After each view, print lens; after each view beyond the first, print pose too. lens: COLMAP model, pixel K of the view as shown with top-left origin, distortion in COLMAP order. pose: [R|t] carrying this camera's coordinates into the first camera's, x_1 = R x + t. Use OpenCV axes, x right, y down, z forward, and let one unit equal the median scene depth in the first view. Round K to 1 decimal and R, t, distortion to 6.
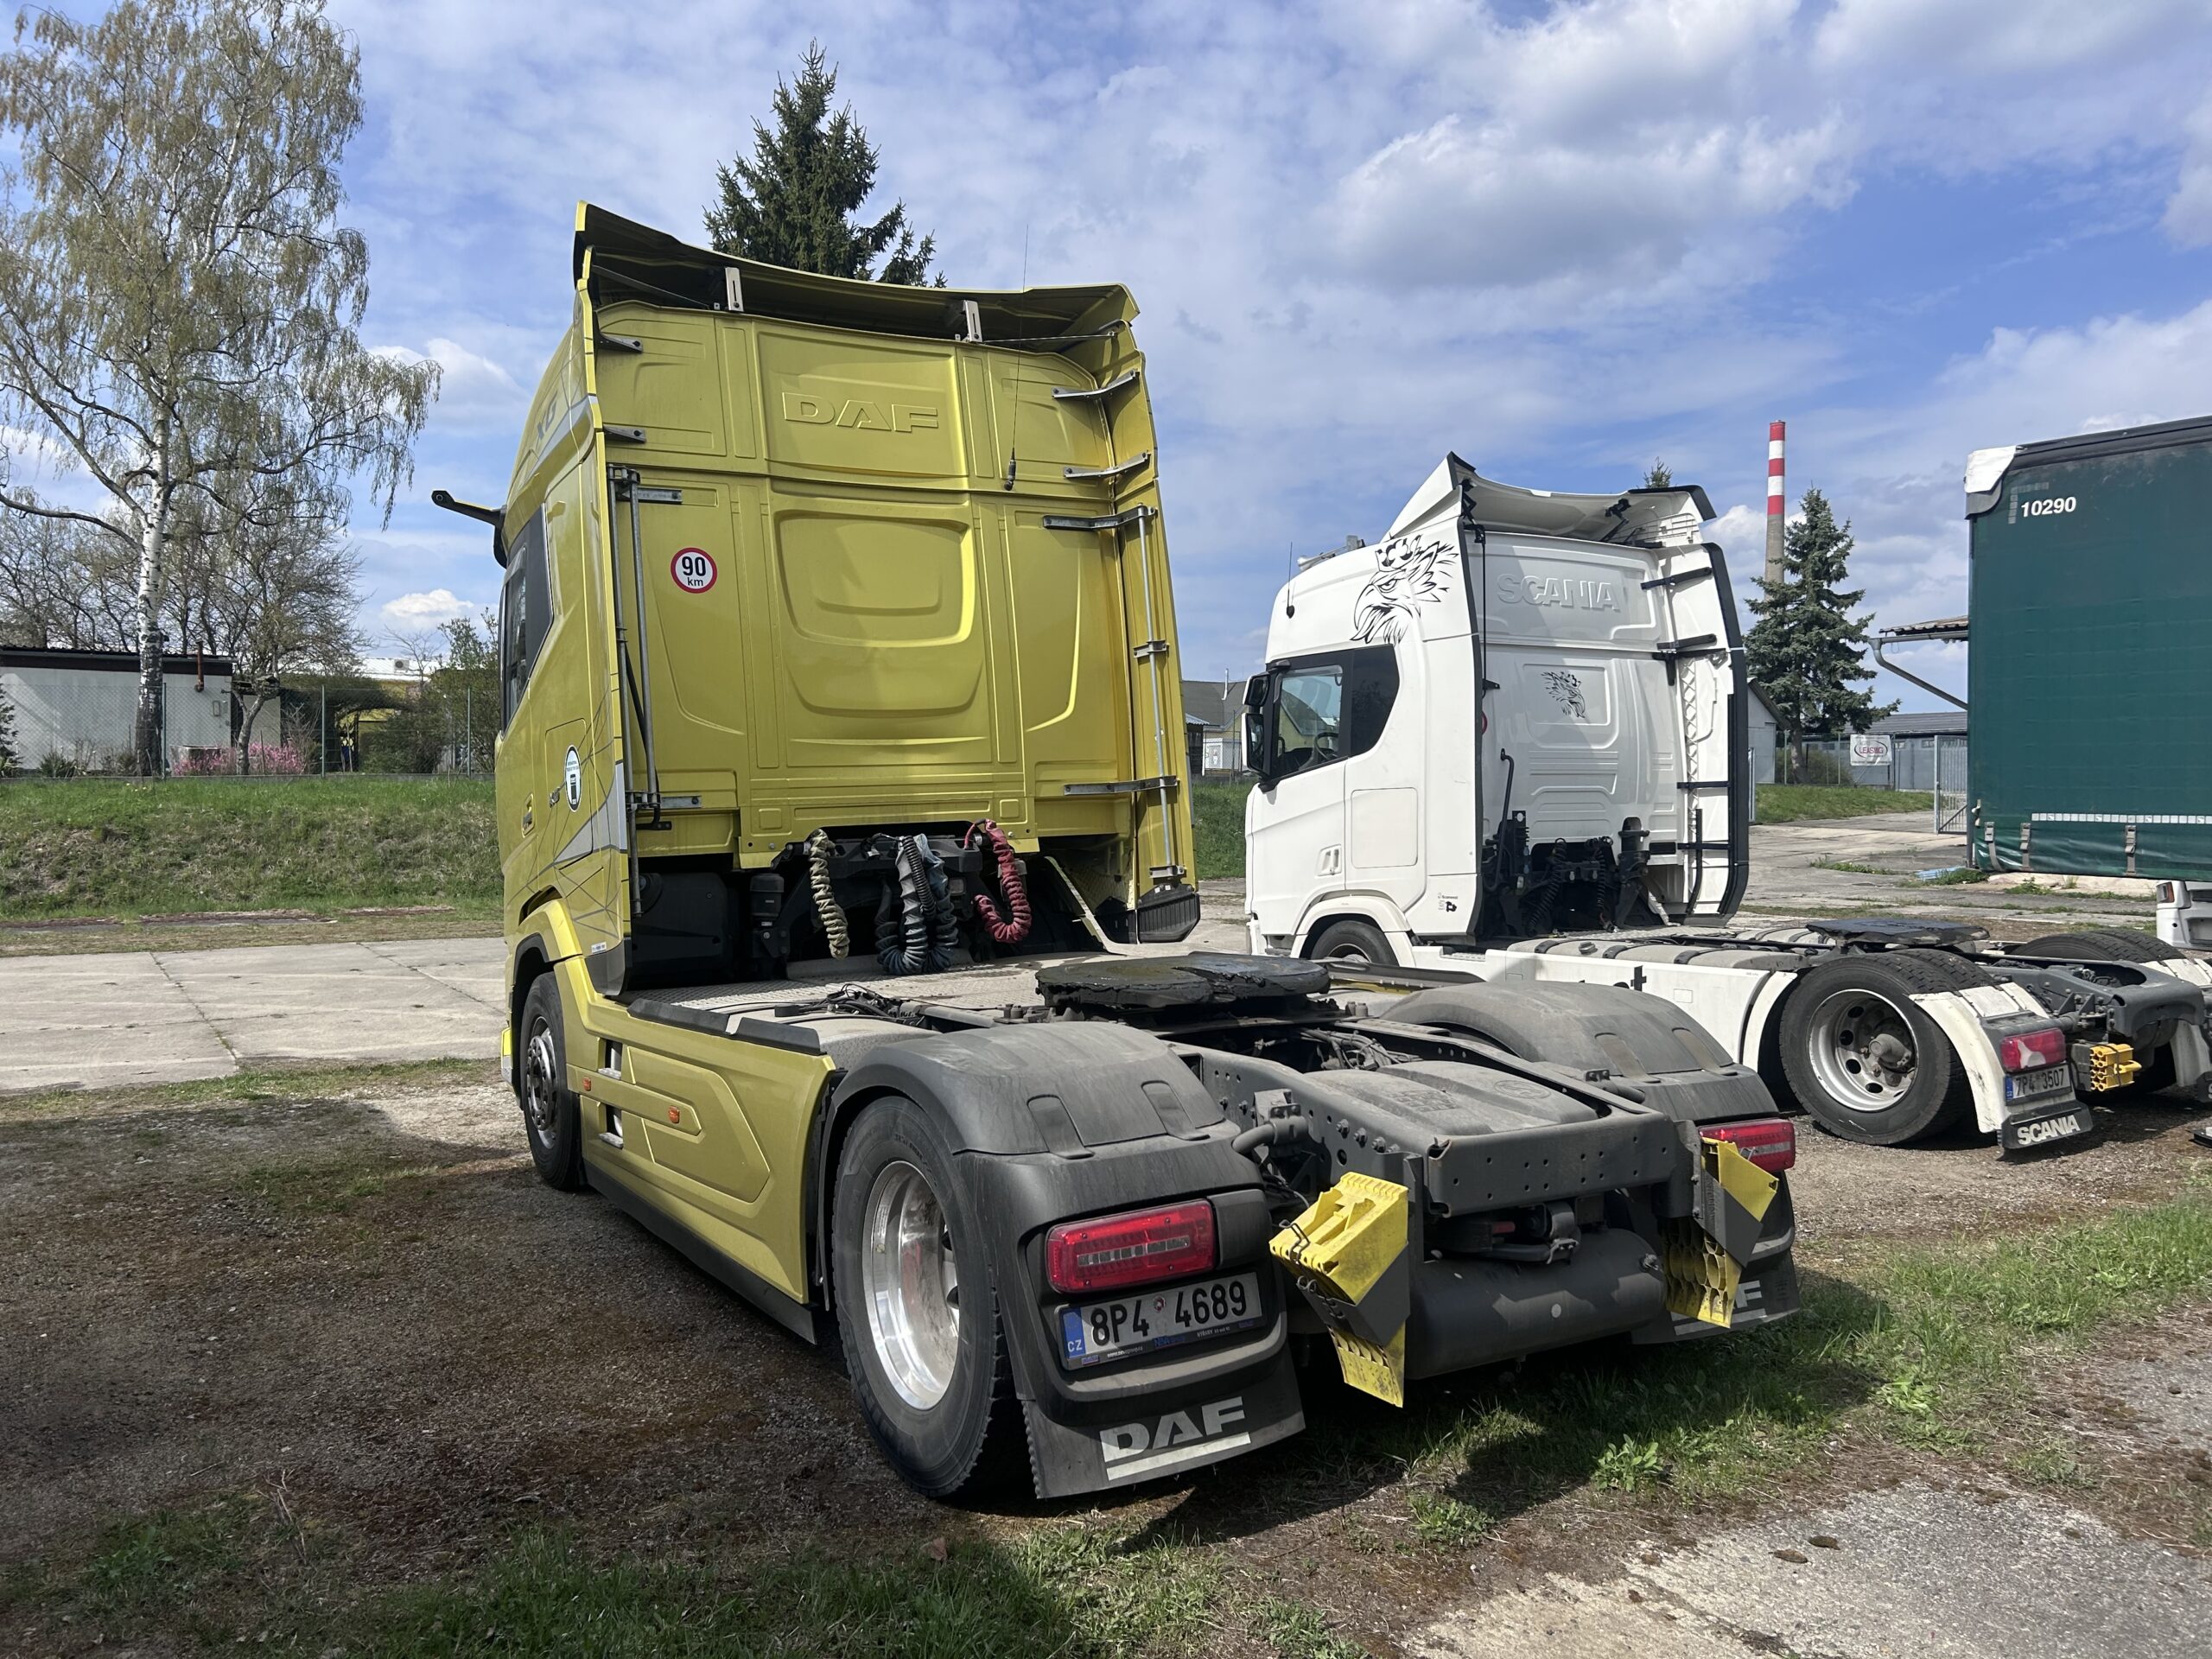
lens RADIAL K [[1694.8, 0, 1118.7], [0, 1694.8, 834.3], [0, 0, 1]] dist [0.060712, -0.066979]
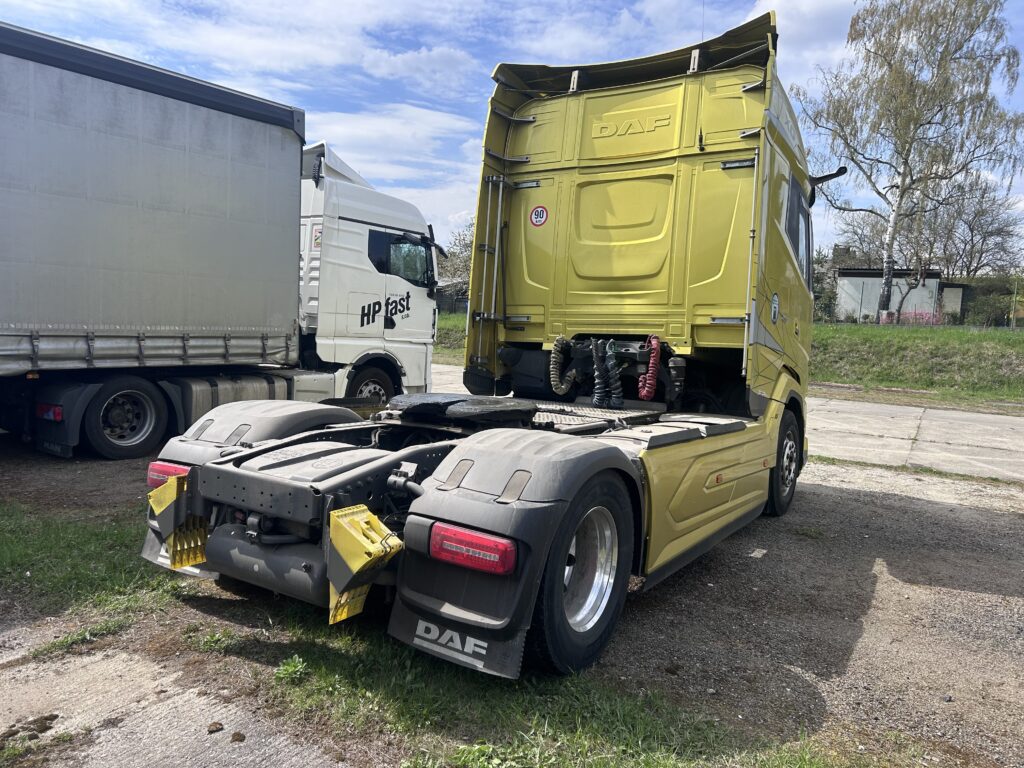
lens RADIAL K [[784.6, 0, 509.6], [0, 784.6, 390.3], [0, 0, 1]] dist [0.060712, -0.066979]
pose [[0.433425, 0.104873, -0.895067, 0.624975], [-0.068030, 0.994179, 0.083544, -0.008450], [0.898618, 0.024681, 0.438036, 0.462309]]
